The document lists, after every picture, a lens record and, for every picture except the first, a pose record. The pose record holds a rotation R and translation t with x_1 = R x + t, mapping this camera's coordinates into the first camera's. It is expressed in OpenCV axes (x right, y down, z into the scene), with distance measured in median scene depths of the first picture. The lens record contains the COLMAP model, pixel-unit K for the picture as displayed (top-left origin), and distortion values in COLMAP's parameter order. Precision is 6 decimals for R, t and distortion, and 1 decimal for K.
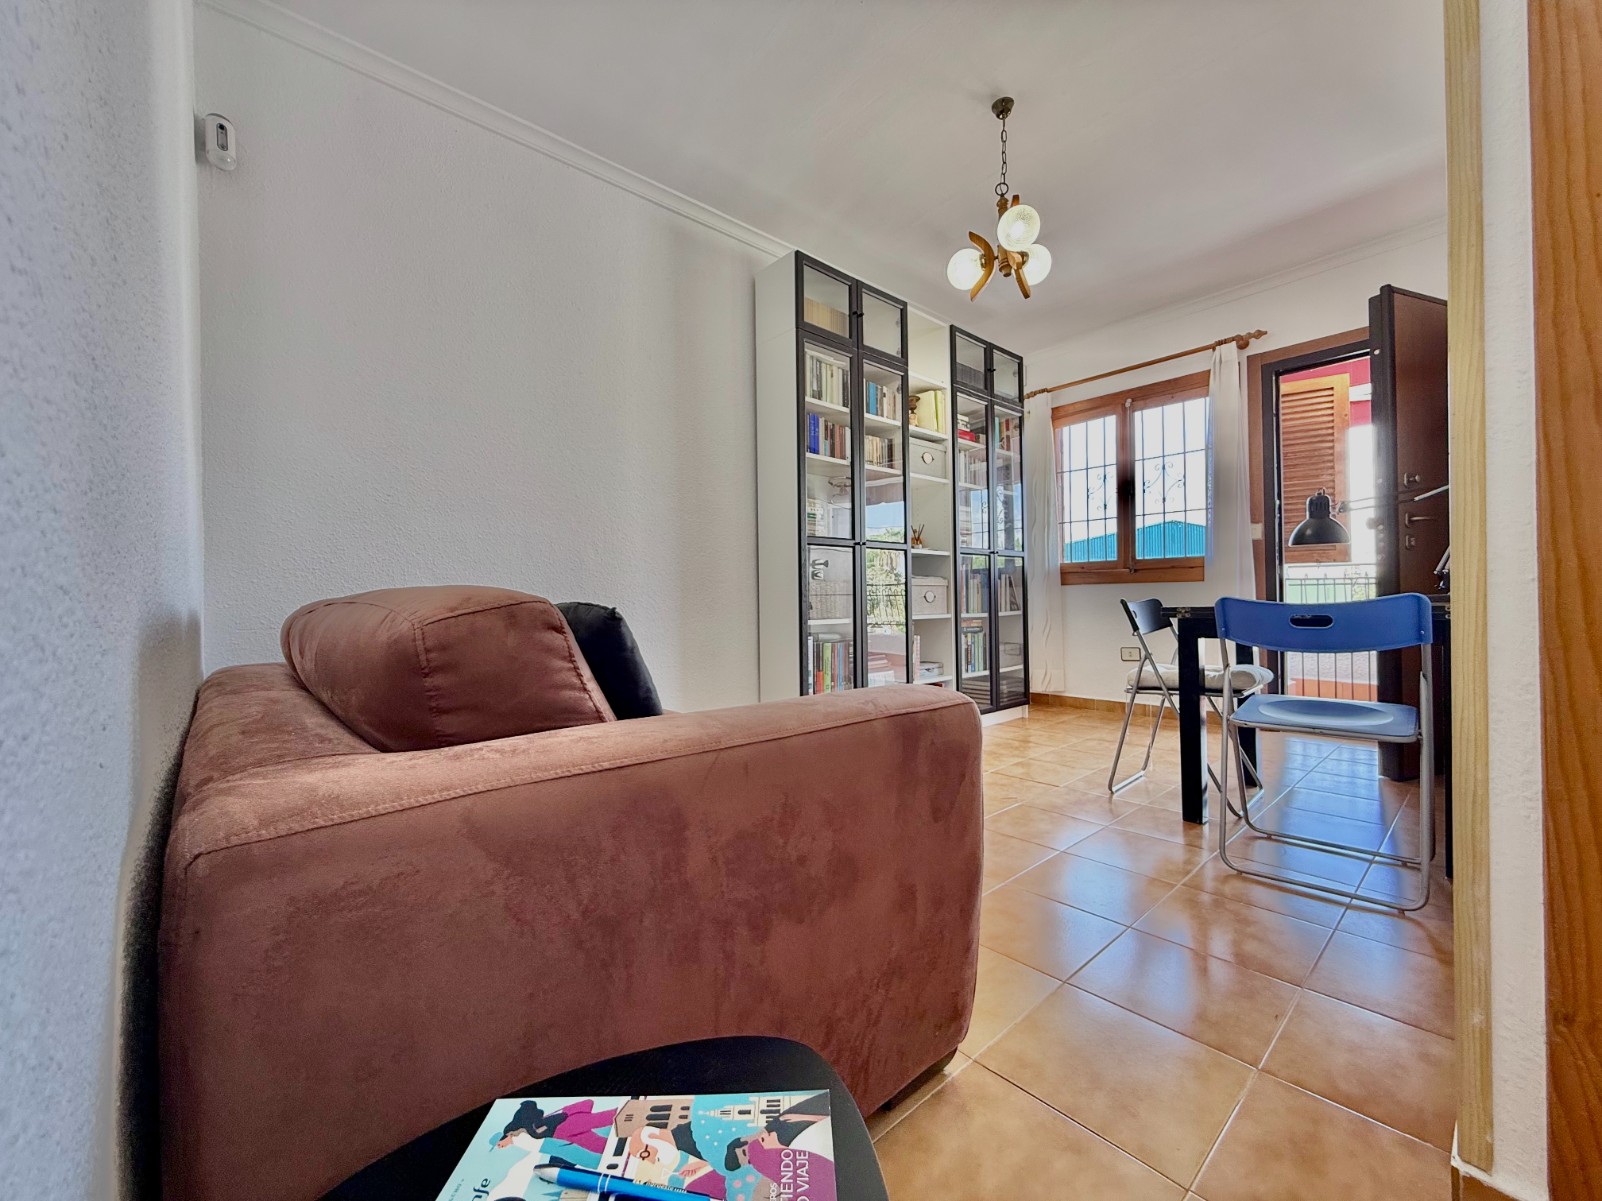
lens RADIAL K [[639.6, 0, 794.4], [0, 639.6, 598.6], [0, 0, 1]] dist [0.000632, -0.000296]
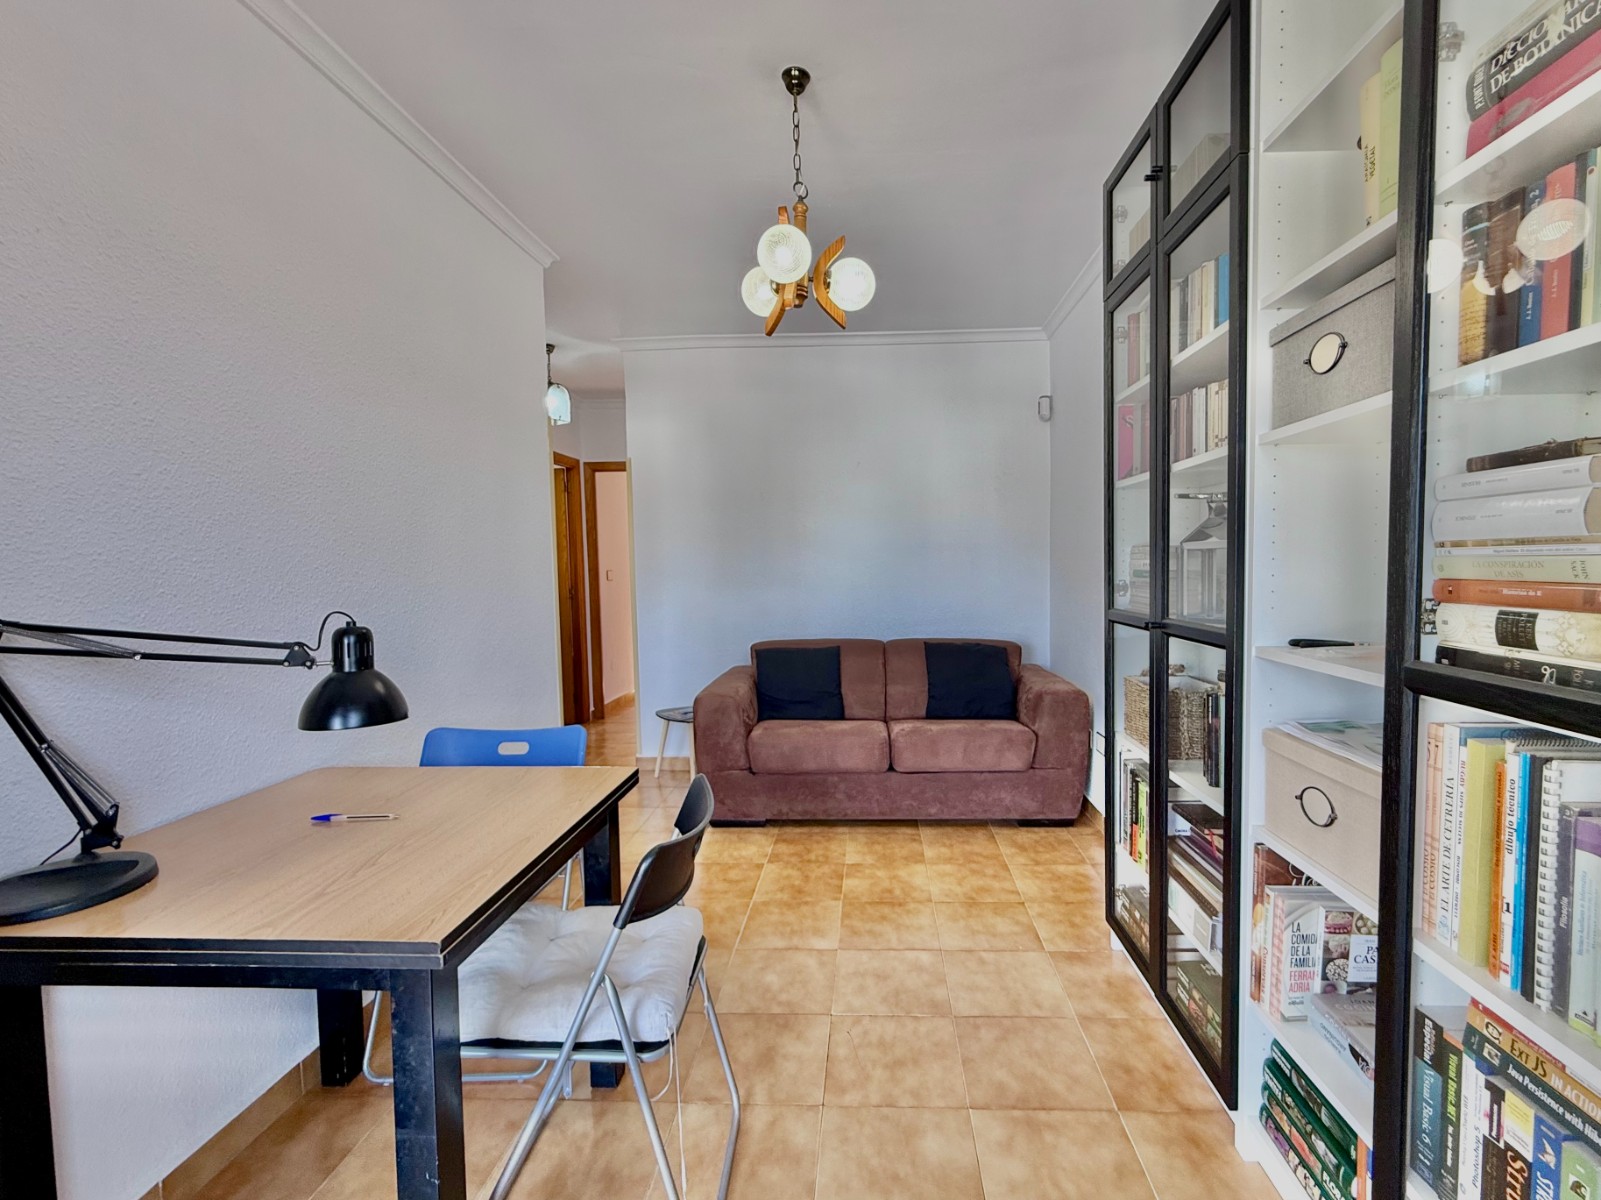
lens RADIAL K [[715.7, 0, 835.0], [0, 715.7, 600.6], [0, 0, 1]] dist [-0.000079, 0.000877]
pose [[-0.693897, 0.062745, -0.717336, 0.651344], [0.026844, 0.997758, 0.061307, -0.138090], [0.719574, 0.023285, -0.694025, 1.128772]]
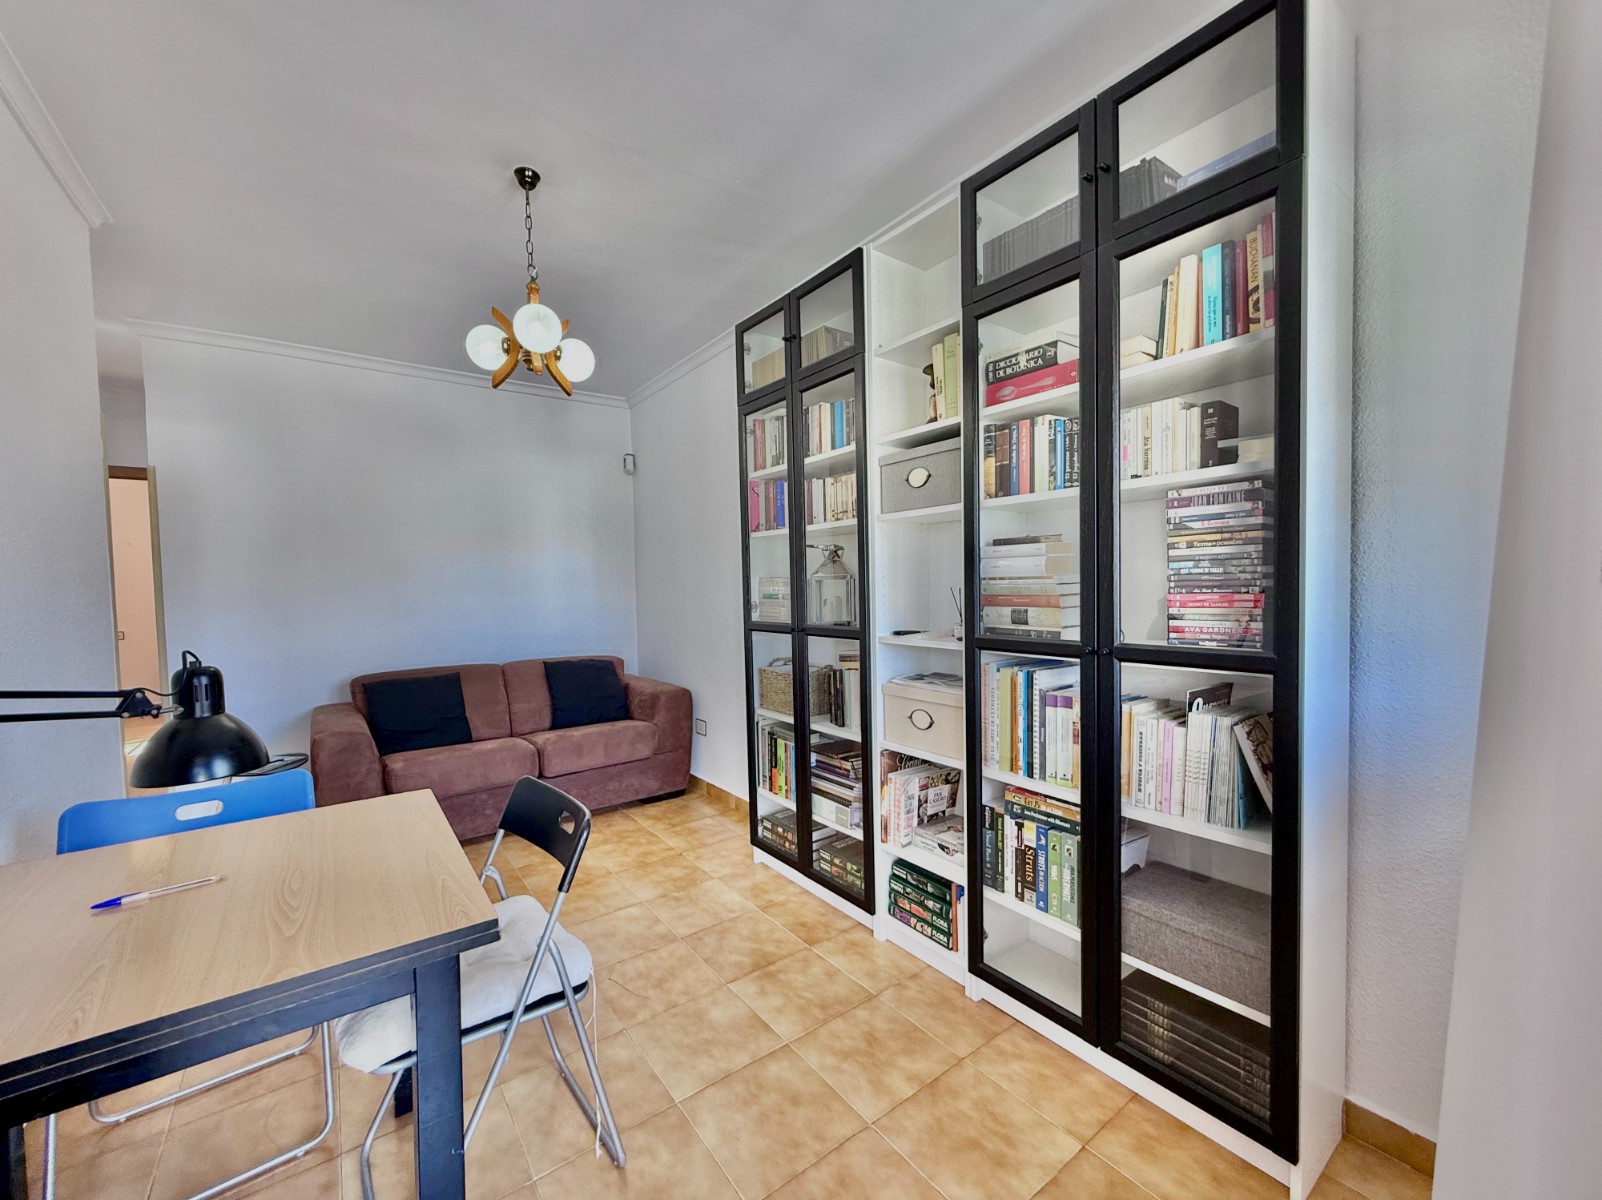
lens RADIAL K [[645.6, 0, 798.8], [0, 645.6, 605.6], [0, 0, 1]] dist [0.000046, 0.000060]
pose [[-0.084306, 0.052944, -0.995032, 0.837259], [0.024623, 0.998393, 0.051037, -0.145598], [0.996136, -0.020198, -0.085474, 0.992676]]
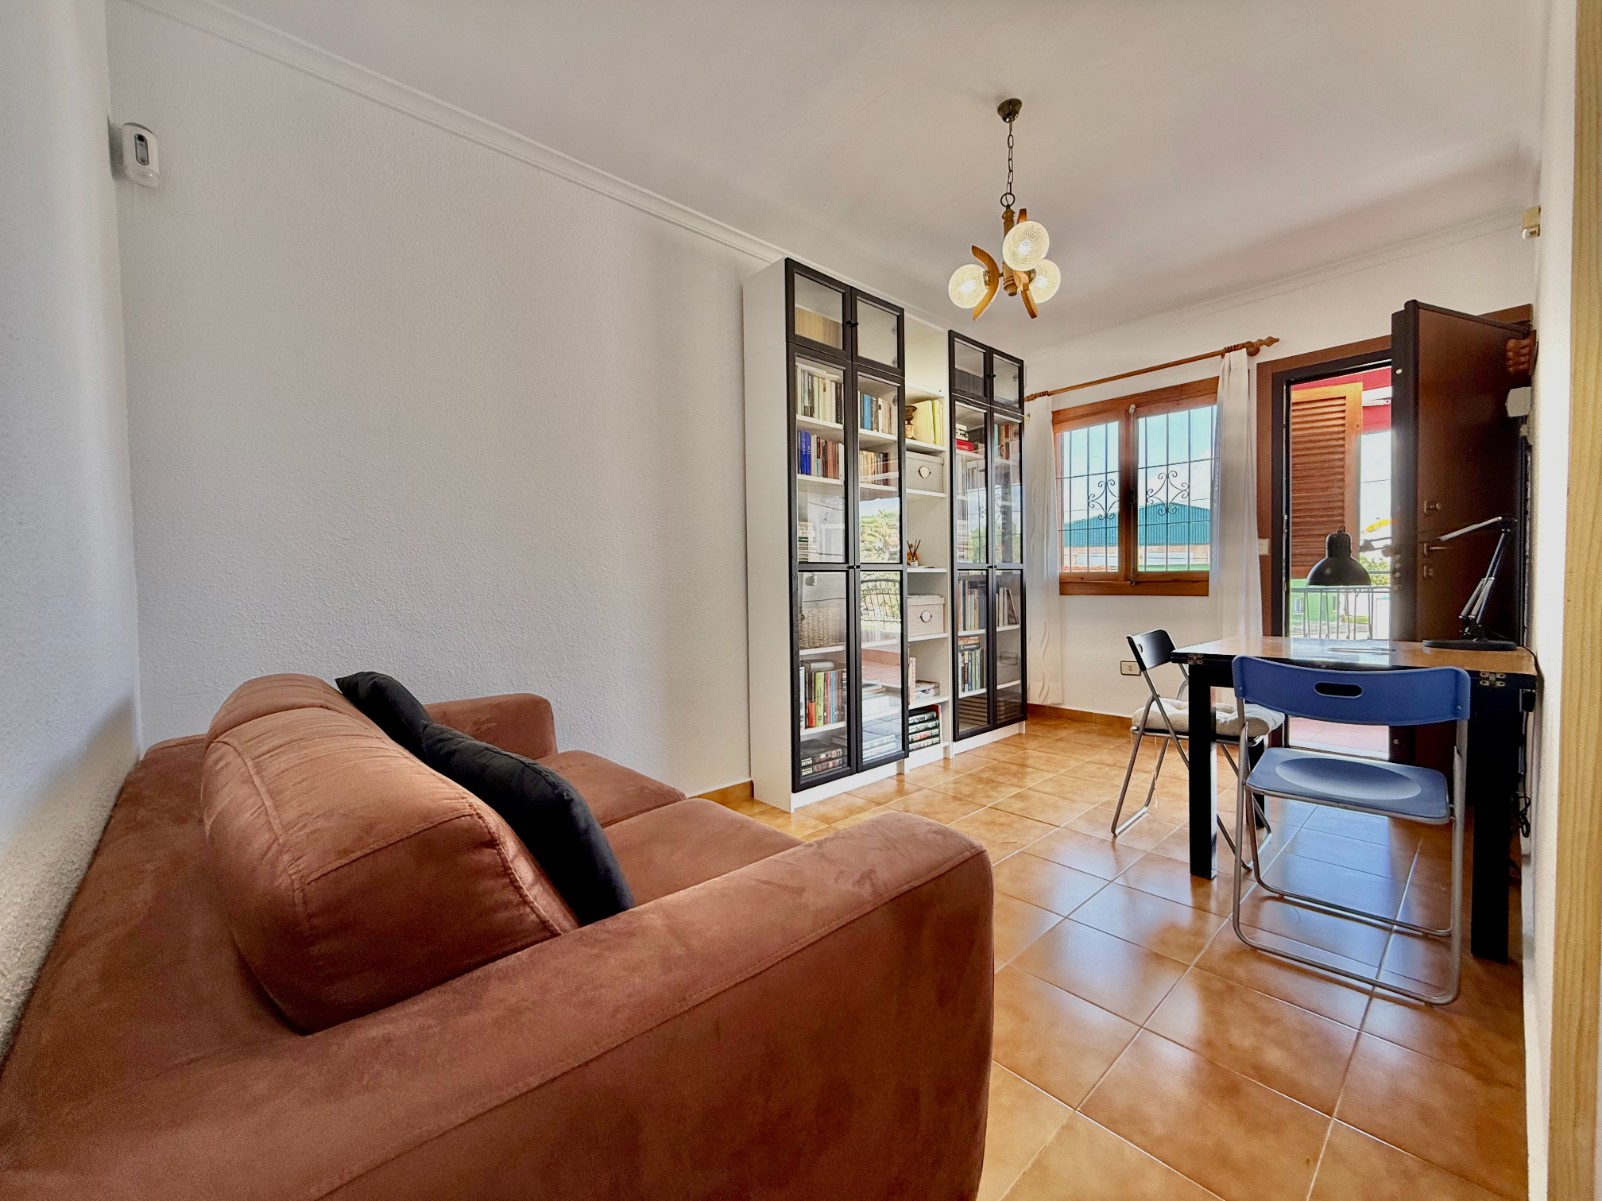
lens RADIAL K [[639.6, 0, 794.4], [0, 639.6, 598.6], [0, 0, 1]] dist [0.000632, -0.000296]
pose [[0.999944, -0.001981, 0.010356, 0.003360], [0.001650, 0.999491, 0.031848, -0.064248], [-0.010413, -0.031829, 0.999439, 0.041047]]
